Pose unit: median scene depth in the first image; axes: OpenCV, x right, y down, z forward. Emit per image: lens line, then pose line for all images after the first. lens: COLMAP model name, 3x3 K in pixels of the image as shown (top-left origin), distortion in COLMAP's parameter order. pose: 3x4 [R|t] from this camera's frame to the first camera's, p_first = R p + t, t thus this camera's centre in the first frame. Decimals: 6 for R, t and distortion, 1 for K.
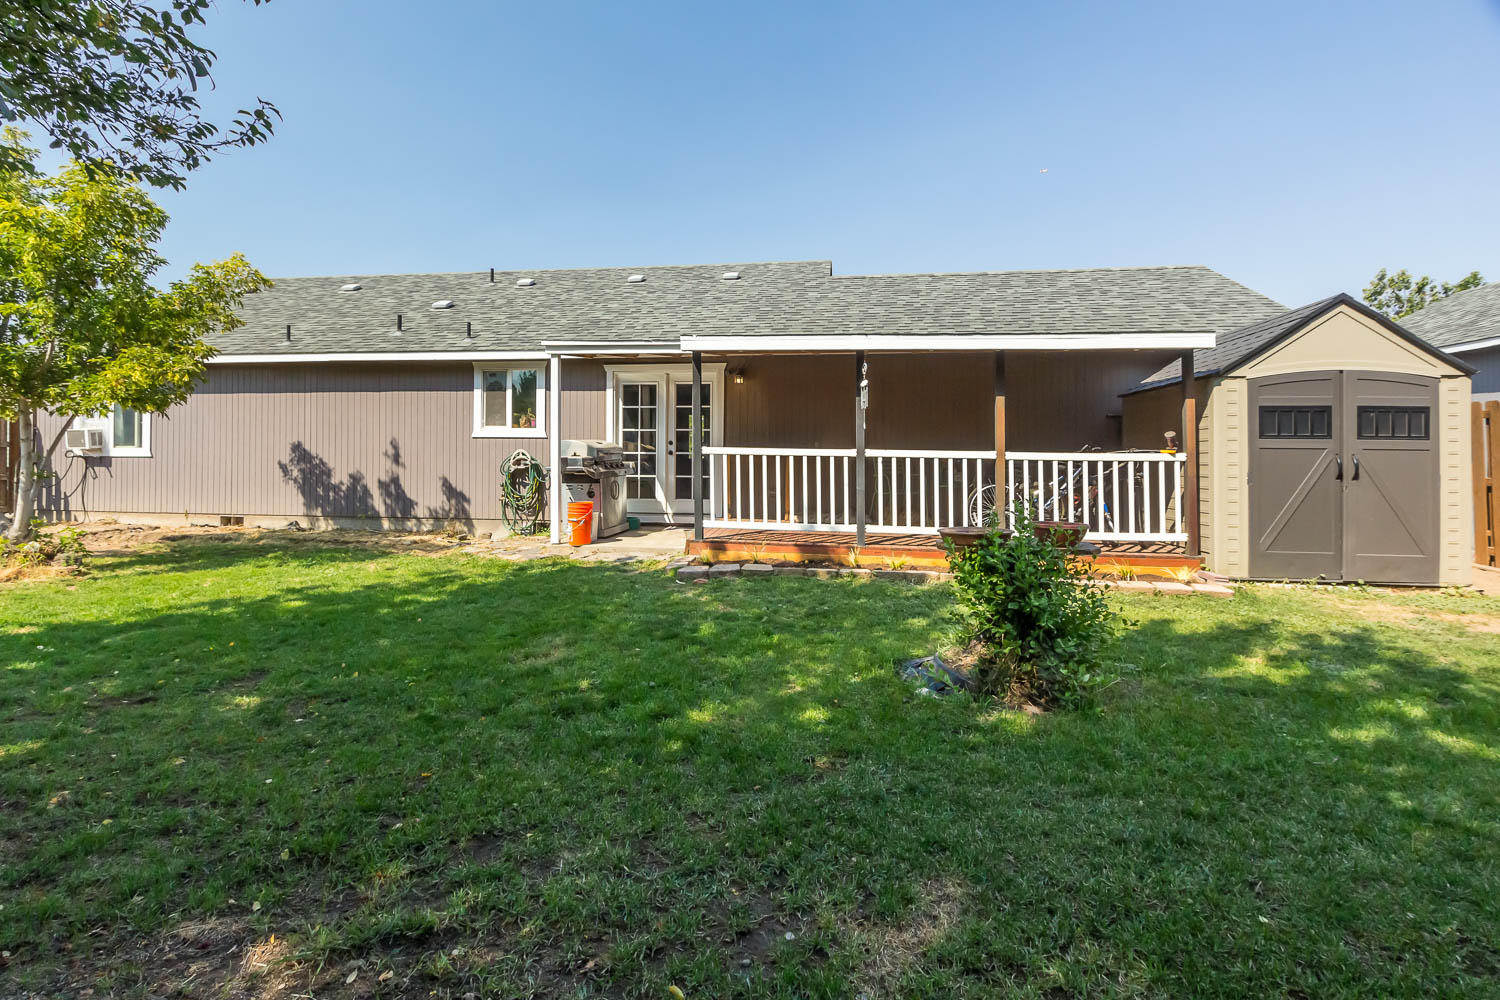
lens RADIAL K [[722.3, 0, 731.2], [0, 722.3, 444.6], [0, 0, 1]] dist [0.002069, -0.000264]
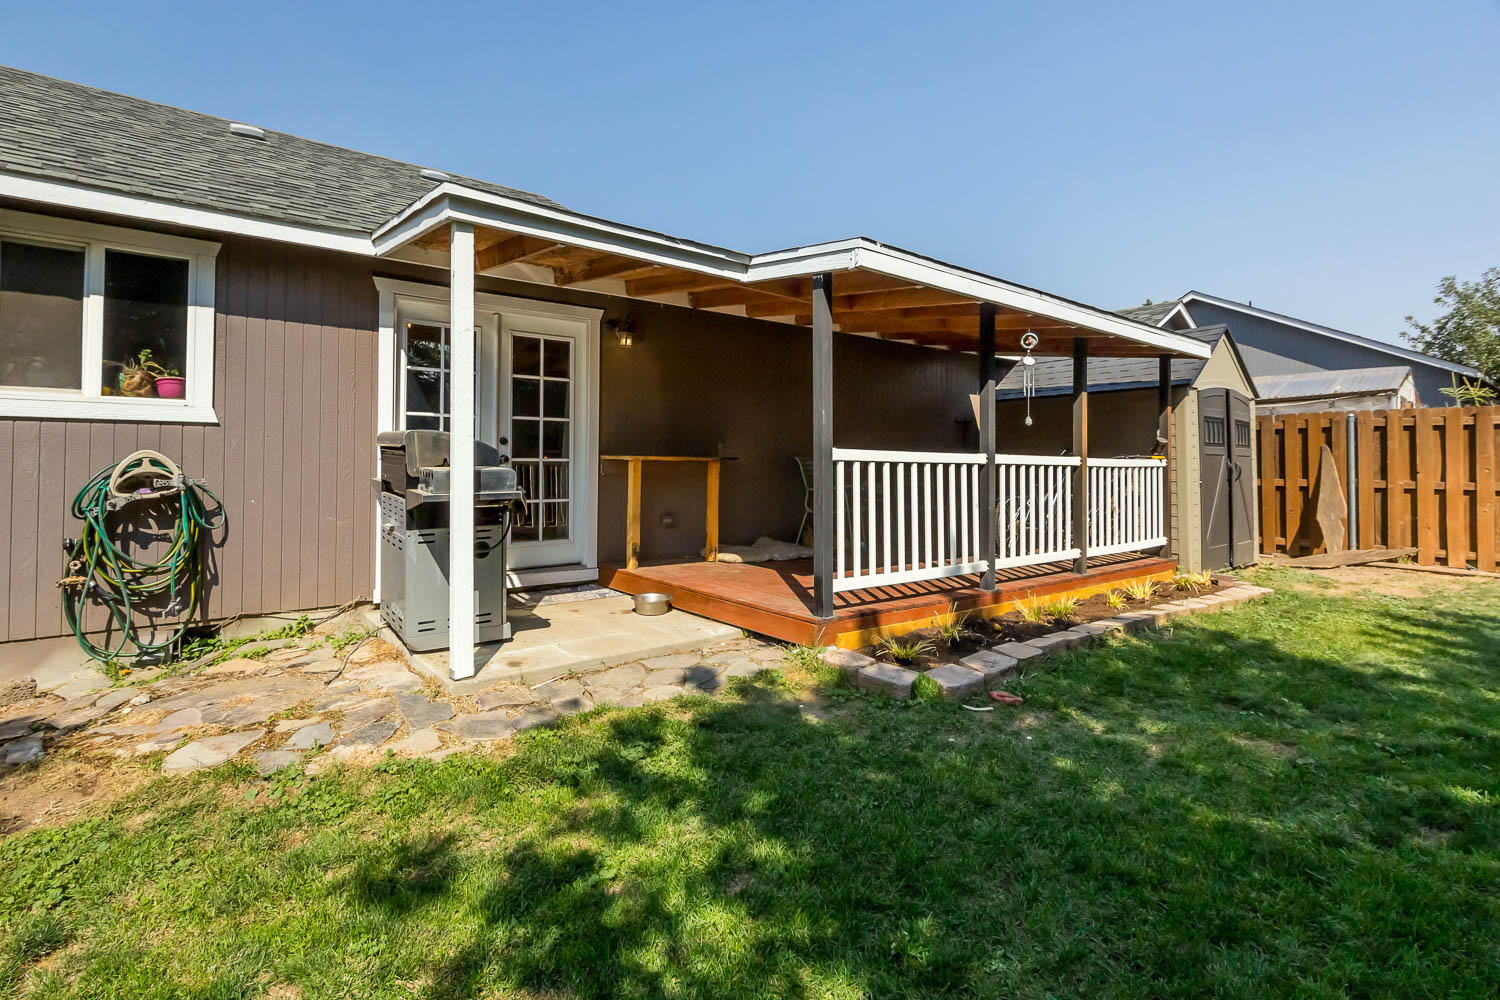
lens RADIAL K [[708.9, 0, 713.5], [0, 708.9, 452.5], [0, 0, 1]] dist [-0.001916, -0.000117]
pose [[0.680257, 0.005513, 0.732953, -0.406923], [-0.007478, 0.999972, -0.000580, 0.006272], [-0.732936, -0.005086, 0.680279, 0.566209]]
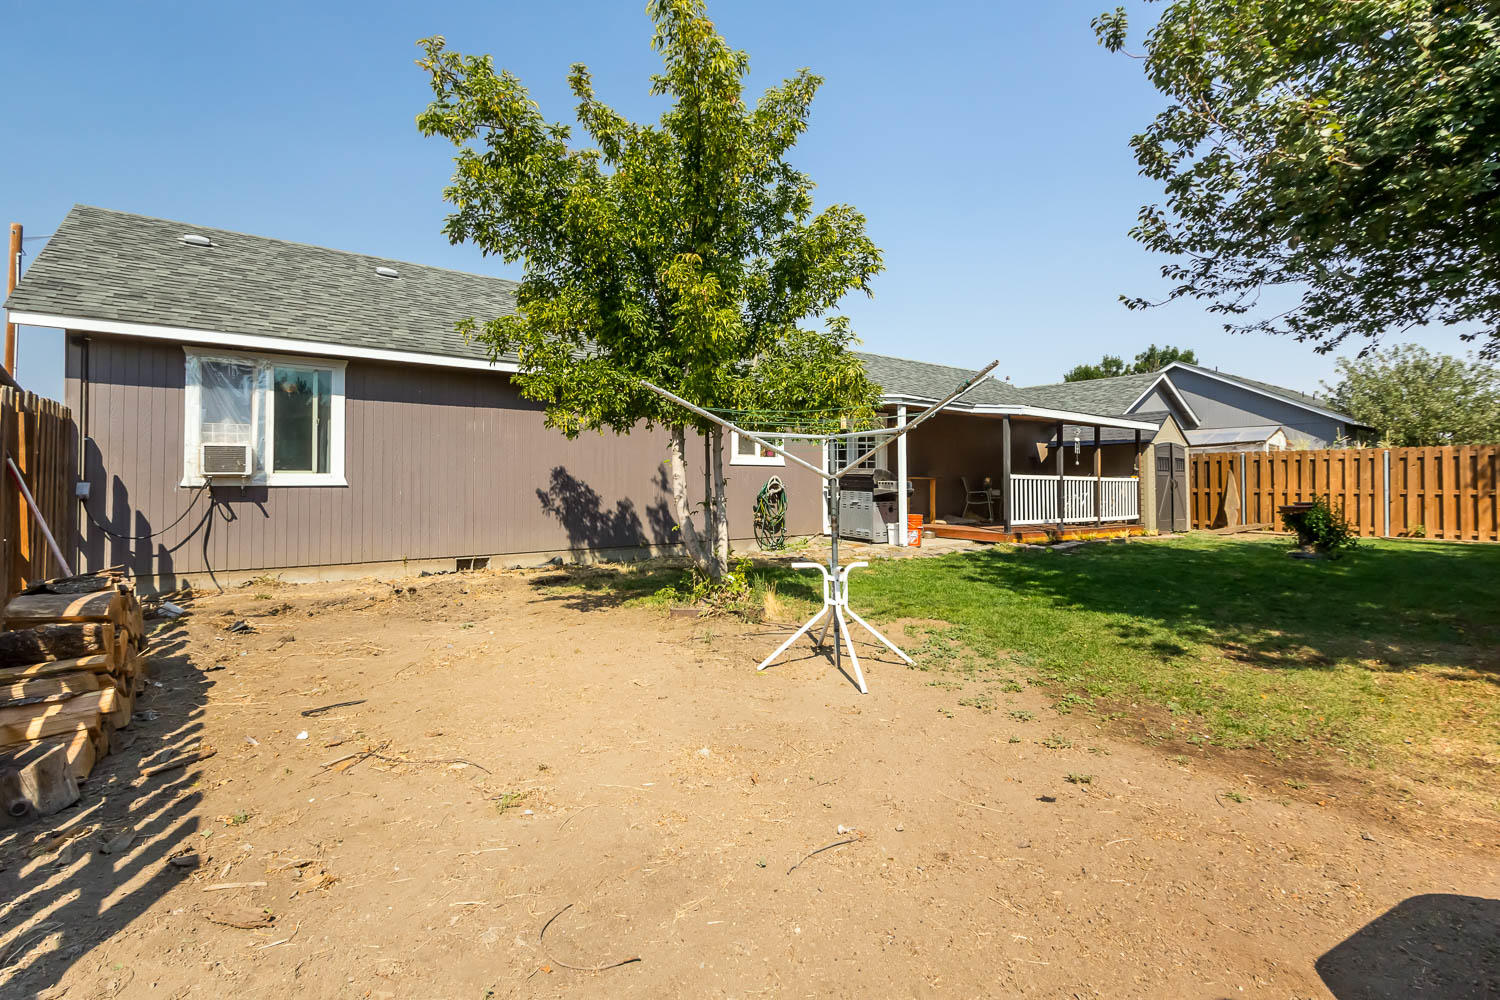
lens RADIAL K [[721.5, 0, 702.2], [0, 721.5, 472.8], [0, 0, 1]] dist [-0.001523, 0.000047]
pose [[0.693602, 0.002334, 0.720355, -1.335434], [-0.005161, 0.999985, 0.001729, 0.000805], [-0.720340, -0.004917, 0.693604, 0.318104]]
